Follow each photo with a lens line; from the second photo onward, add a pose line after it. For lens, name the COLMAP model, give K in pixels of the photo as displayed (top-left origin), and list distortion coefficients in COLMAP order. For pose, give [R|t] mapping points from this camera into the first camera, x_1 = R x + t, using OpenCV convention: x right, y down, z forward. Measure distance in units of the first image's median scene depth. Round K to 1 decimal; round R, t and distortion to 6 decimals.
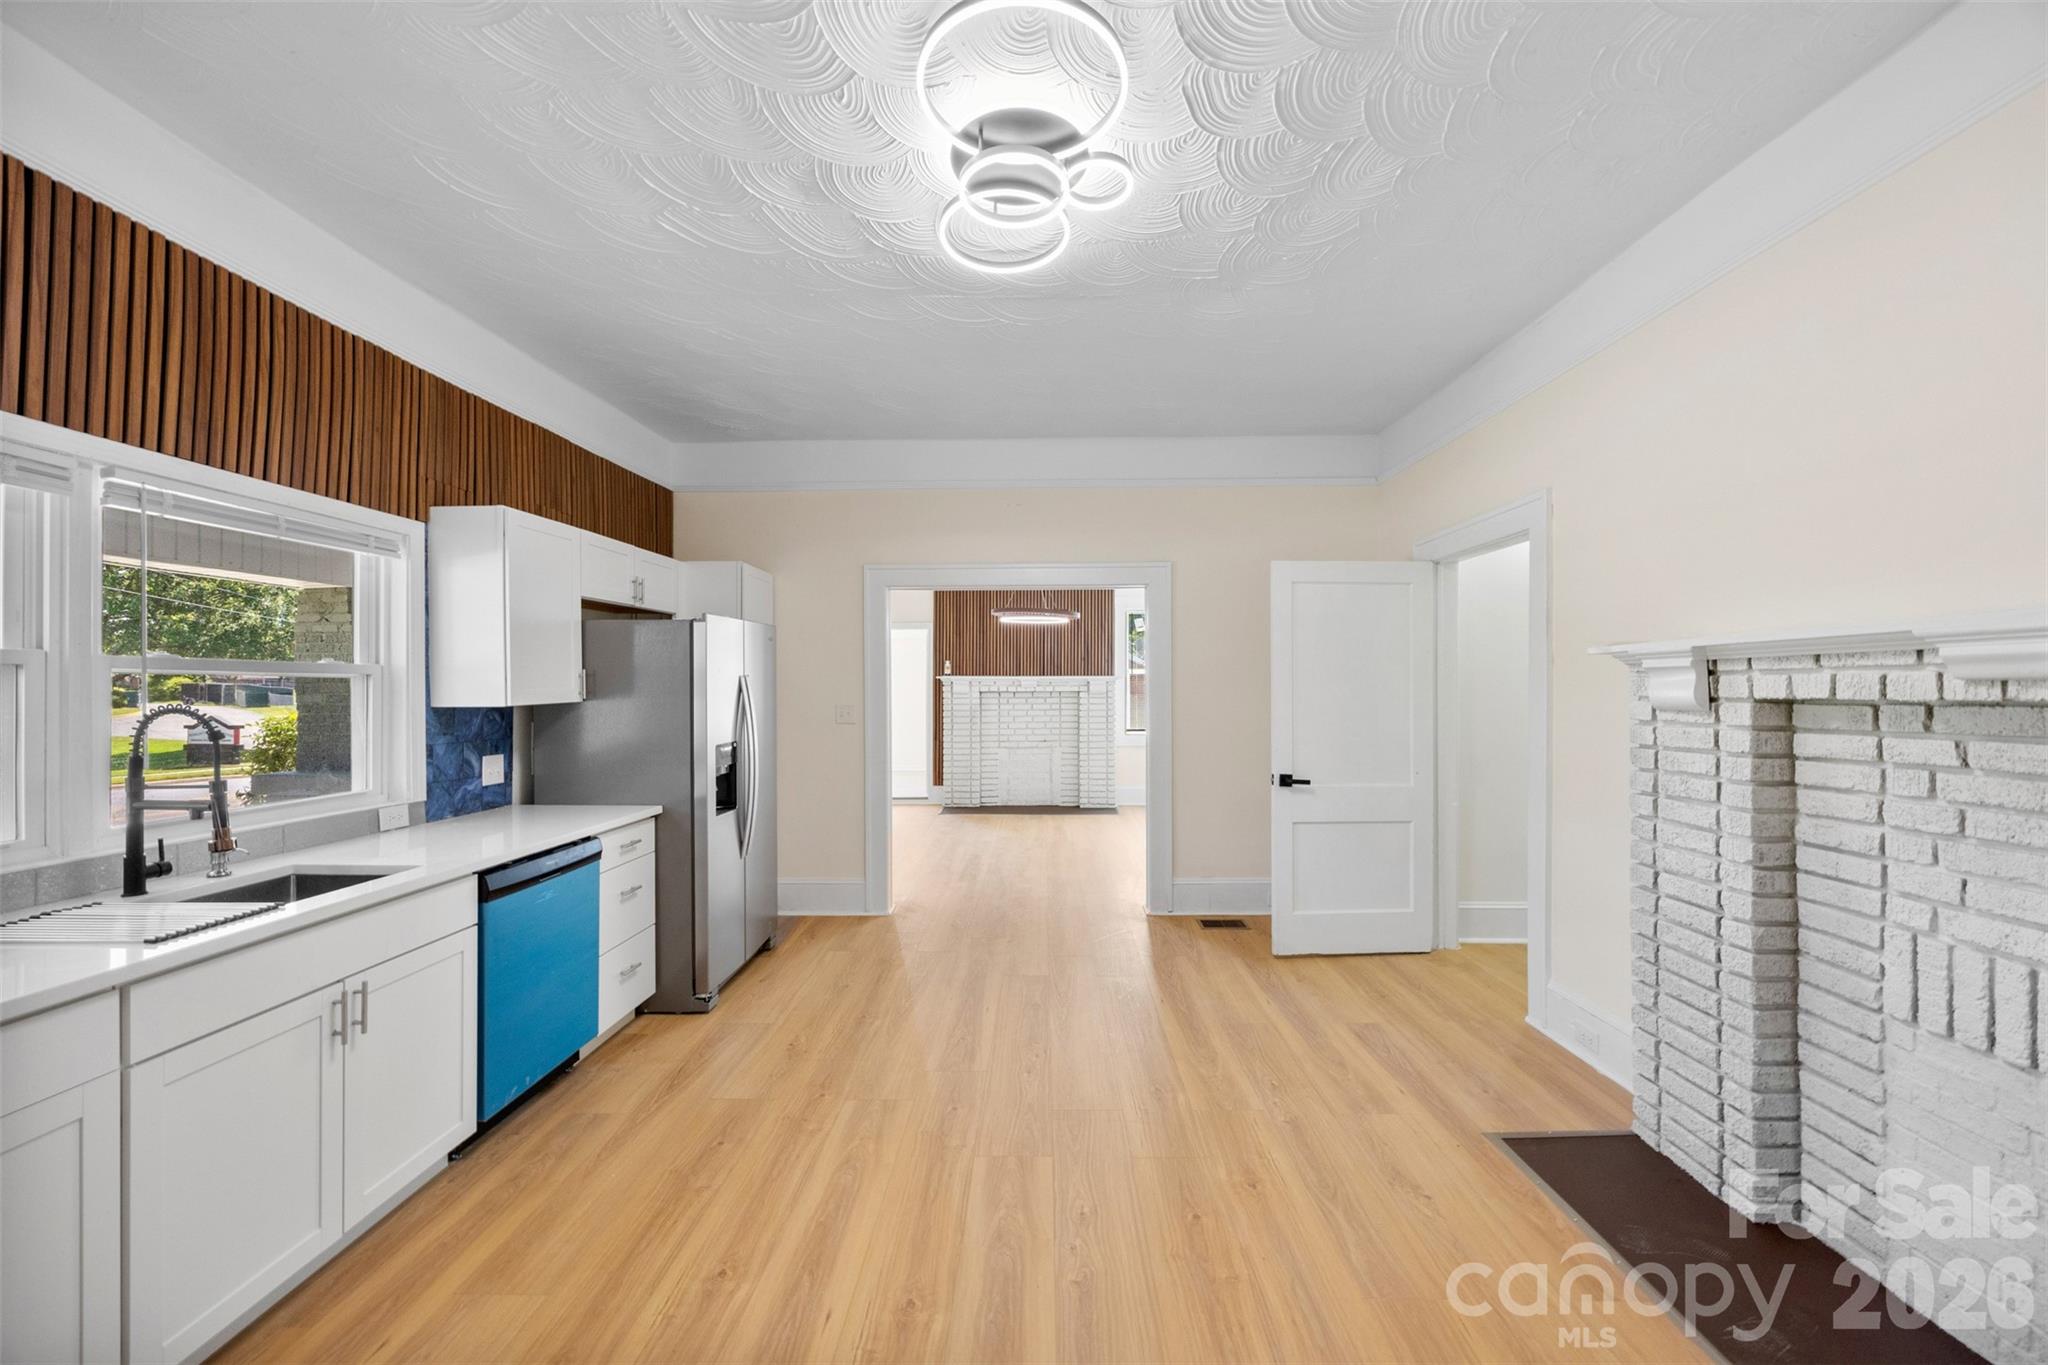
lens RADIAL K [[775.8, 0, 1029.4], [0, 775.8, 686.6], [0, 0, 1]] dist [-0.005721, 0.001403]
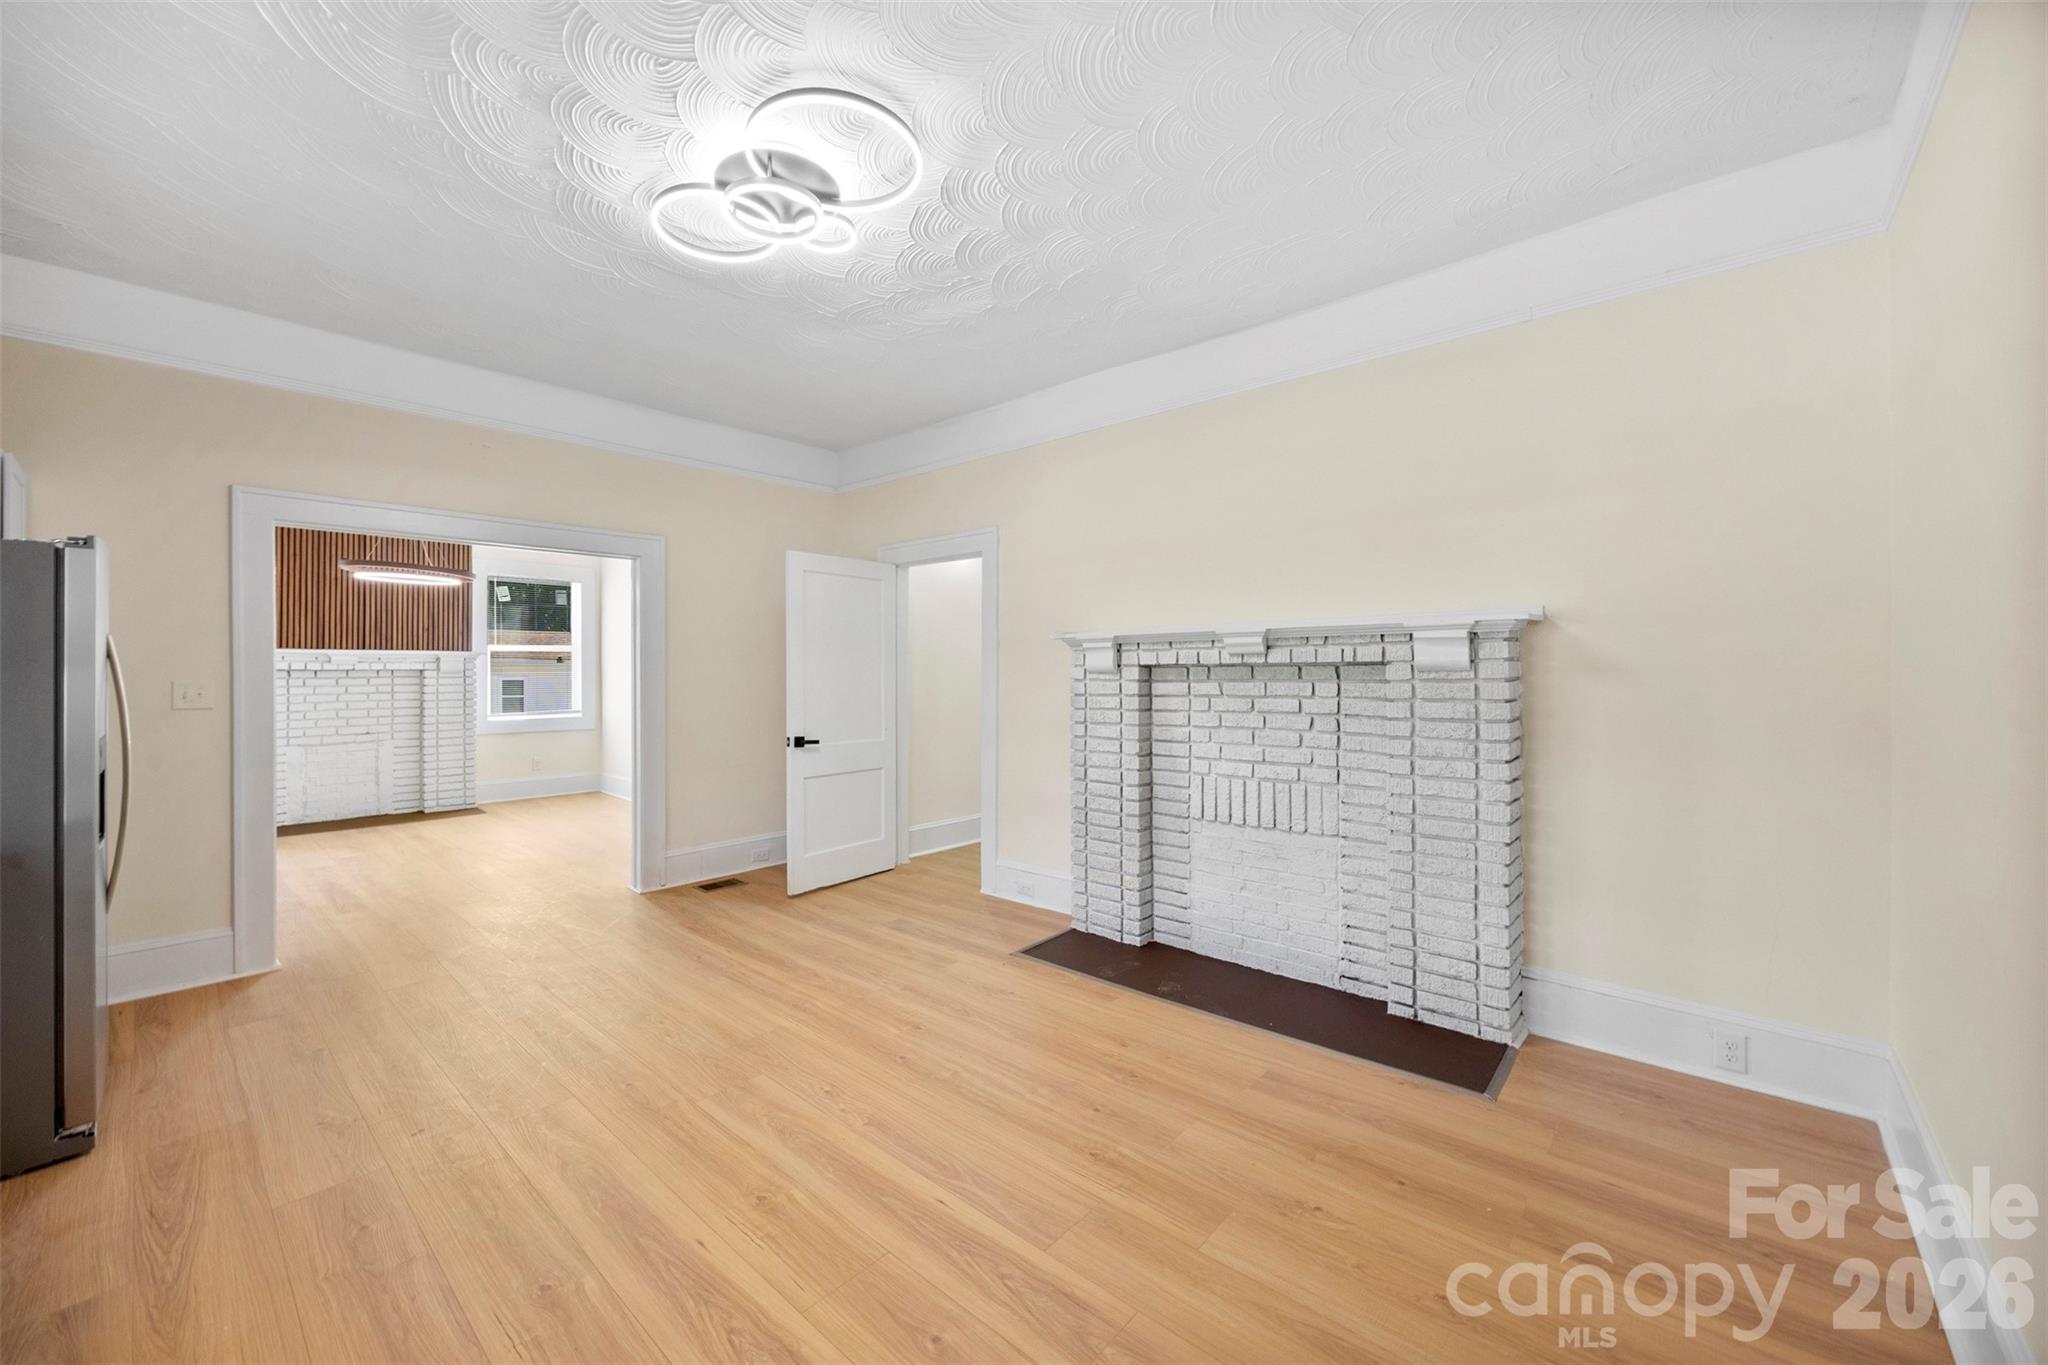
lens RADIAL K [[775.8, 0, 1024.1], [0, 775.8, 668.1], [0, 0, 1]] dist [-0.005721, 0.001403]
pose [[0.660300, 0.001604, 0.751000, -0.570421], [-0.000934, 0.999999, -0.001314, 0.022900], [-0.751002, 0.000167, 0.660300, -0.020842]]
